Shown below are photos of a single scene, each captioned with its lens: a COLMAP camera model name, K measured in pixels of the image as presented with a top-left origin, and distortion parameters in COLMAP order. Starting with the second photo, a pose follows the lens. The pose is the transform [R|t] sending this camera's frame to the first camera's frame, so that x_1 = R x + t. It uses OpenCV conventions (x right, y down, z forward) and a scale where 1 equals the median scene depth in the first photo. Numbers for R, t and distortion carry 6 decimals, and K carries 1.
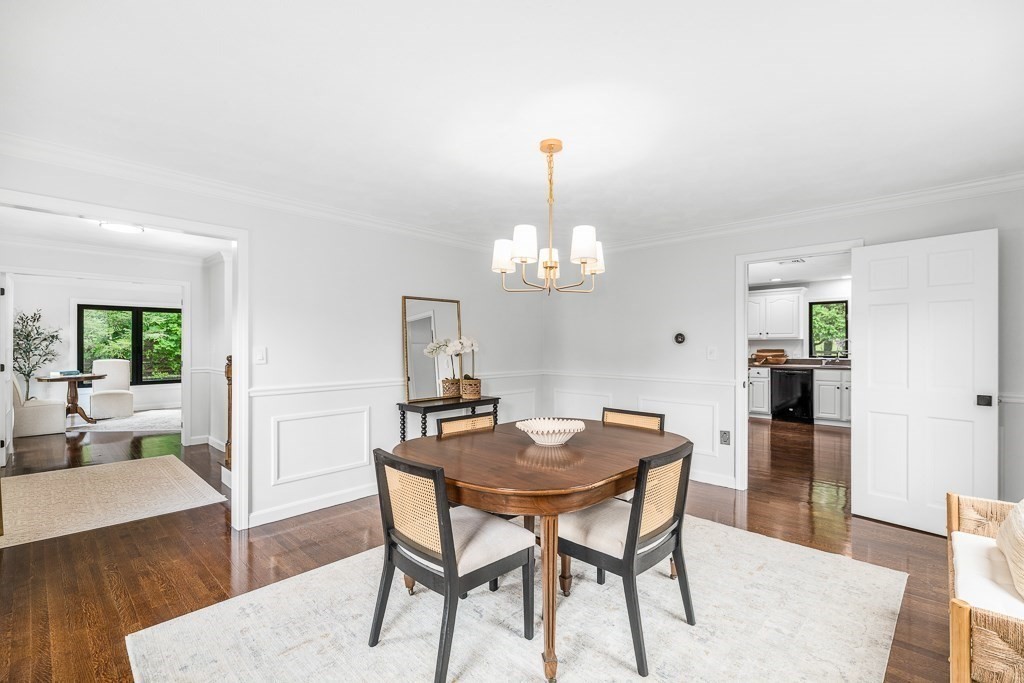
lens RADIAL K [[452.3, 0, 514.0], [0, 452.3, 343.0], [0, 0, 1]] dist [-0.003519, -0.000689]
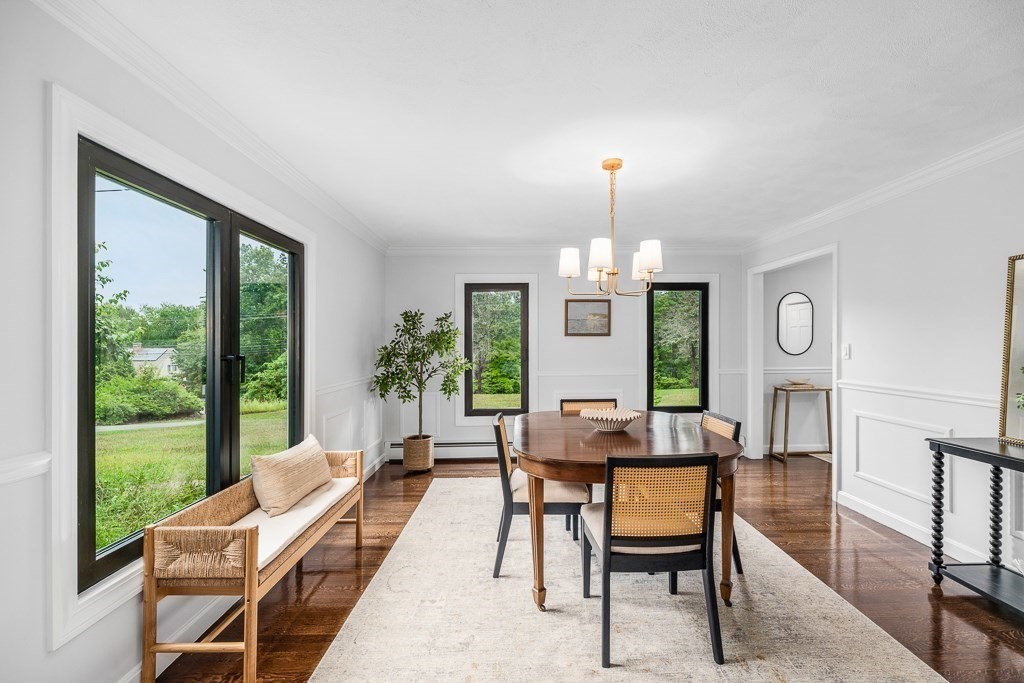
lens RADIAL K [[452.3, 0, 517.7], [0, 452.3, 345.1], [0, 0, 1]] dist [-0.003519, -0.000689]
pose [[-0.723961, -0.002655, -0.689836, 0.776409], [-0.005439, 0.999983, 0.001859, 0.015459], [0.689820, 0.005098, -0.723963, 1.254885]]
